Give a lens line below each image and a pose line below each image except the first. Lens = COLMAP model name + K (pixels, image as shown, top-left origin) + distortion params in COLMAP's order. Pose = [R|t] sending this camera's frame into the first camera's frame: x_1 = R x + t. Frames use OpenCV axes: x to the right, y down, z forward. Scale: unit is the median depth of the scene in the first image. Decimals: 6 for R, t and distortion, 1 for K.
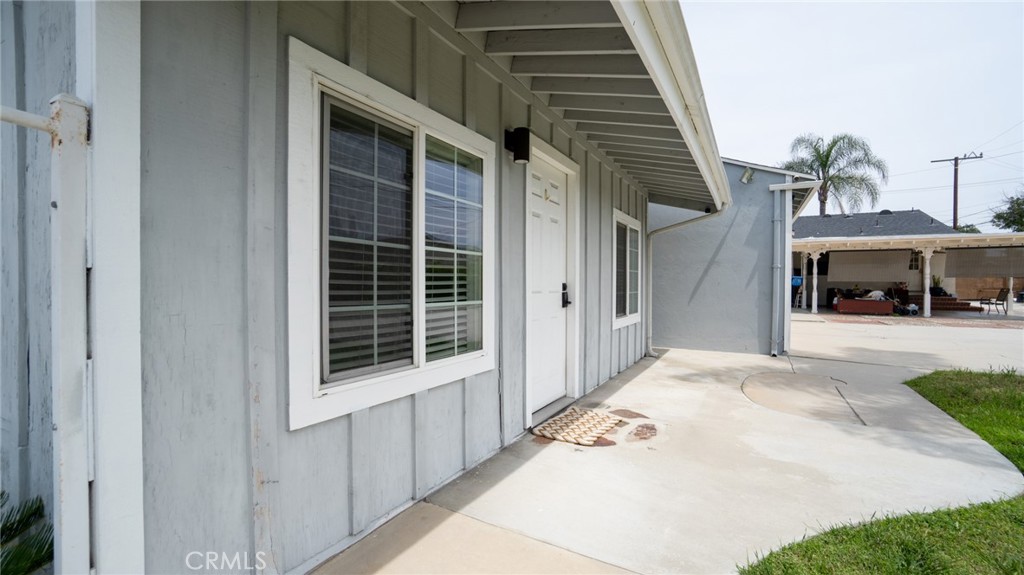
lens RADIAL K [[454.0, 0, 515.2], [0, 454.0, 294.1], [0, 0, 1]] dist [-0.055906, 0.018983]
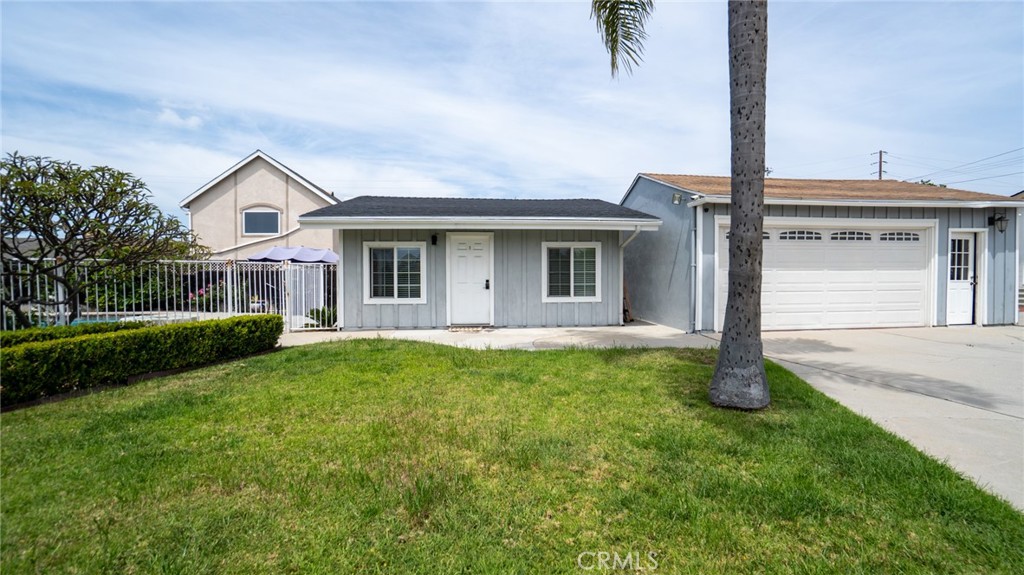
lens RADIAL K [[446.0, 0, 510.8], [0, 446.0, 290.6], [0, 0, 1]] dist [-0.015972, 0.002451]
pose [[0.539670, 0.022951, -0.841564, 3.647544], [-0.013398, 0.999736, 0.018673, -0.017016], [0.841770, 0.001198, 0.539835, -0.396326]]
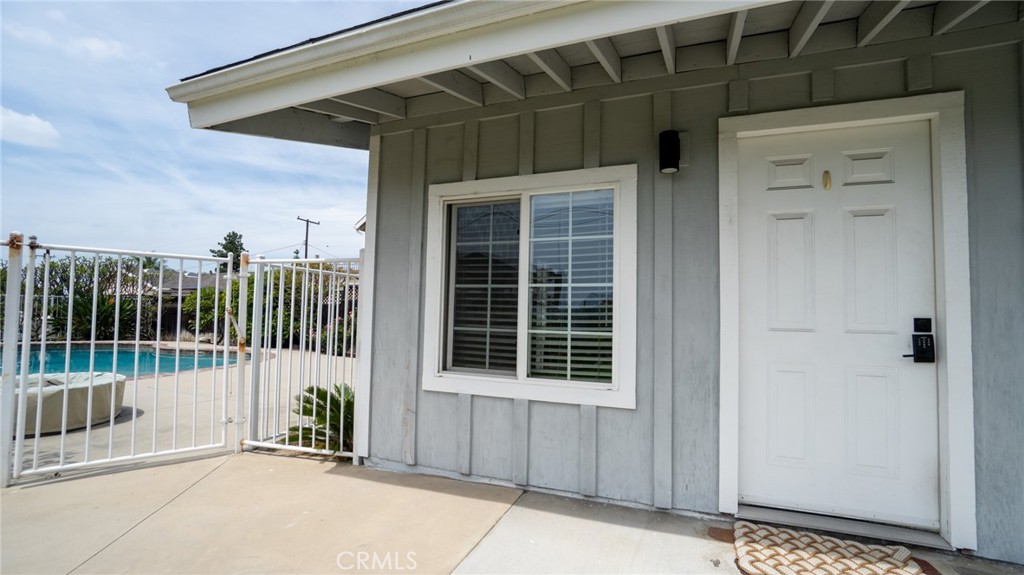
lens RADIAL K [[454.0, 0, 515.8], [0, 454.0, 294.0], [0, 0, 1]] dist [-0.055906, 0.018983]
pose [[0.119136, -0.043909, -0.991907, 0.909870], [-0.037723, 0.998100, -0.048714, -0.013352], [0.992161, 0.043221, 0.117253, 0.712713]]
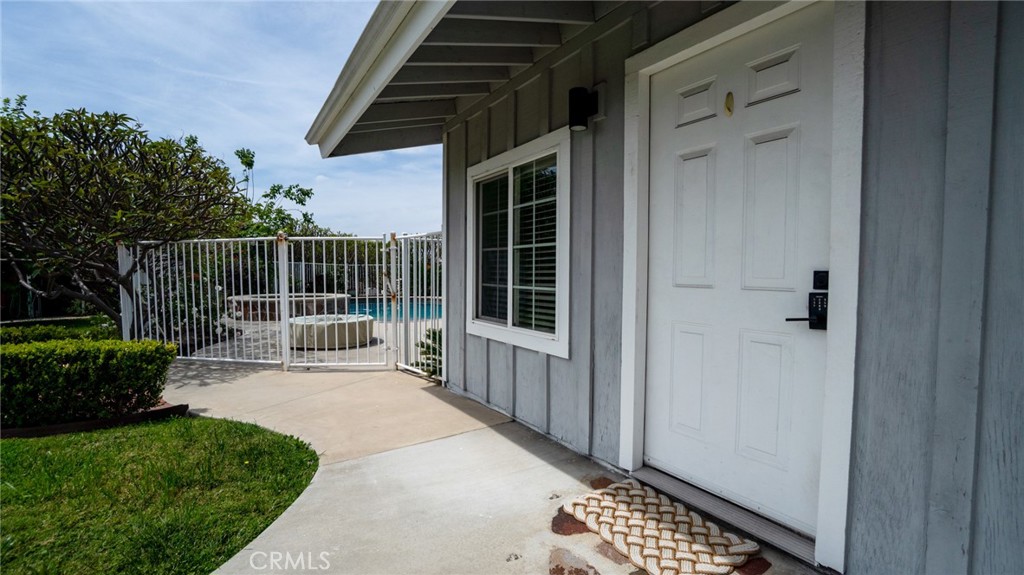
lens RADIAL K [[454.0, 0, 528.0], [0, 454.0, 295.4], [0, 0, 1]] dist [-0.055906, 0.018983]
pose [[-0.468981, 0.045202, -0.882051, 0.929810], [-0.019506, 0.997916, 0.061510, -0.033181], [0.882993, 0.046052, -0.467122, 1.508939]]
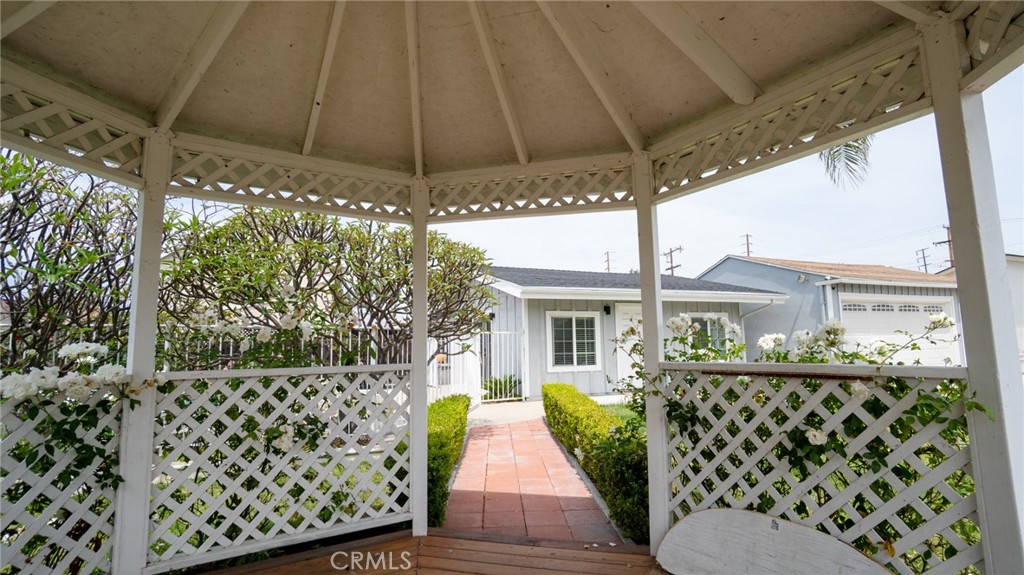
lens RADIAL K [[475.4, 0, 518.7], [0, 475.4, 288.1], [0, 0, 1]] dist [-0.016015, 0.003590]
pose [[0.755574, -0.094614, -0.648194, 2.287668], [0.007391, 0.990683, -0.135991, 0.019342], [0.655021, 0.097960, 0.749233, -2.765856]]
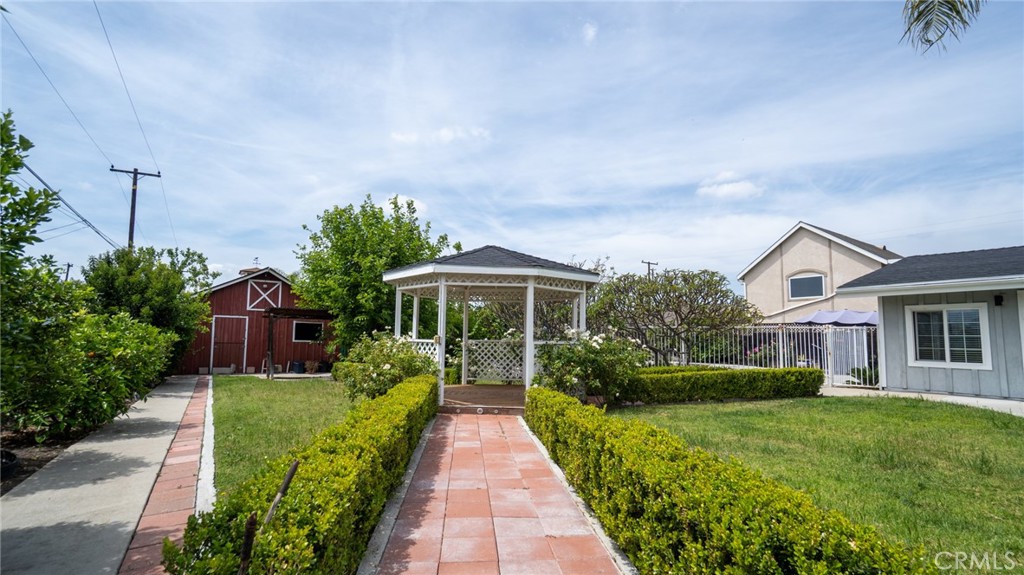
lens RADIAL K [[475.4, 0, 507.3], [0, 475.4, 295.4], [0, 0, 1]] dist [-0.016015, 0.003590]
pose [[-0.486396, -0.079196, -0.870142, 5.161728], [-0.027355, 0.996776, -0.075430, -0.027177], [0.873310, -0.012886, -0.486994, -0.456682]]
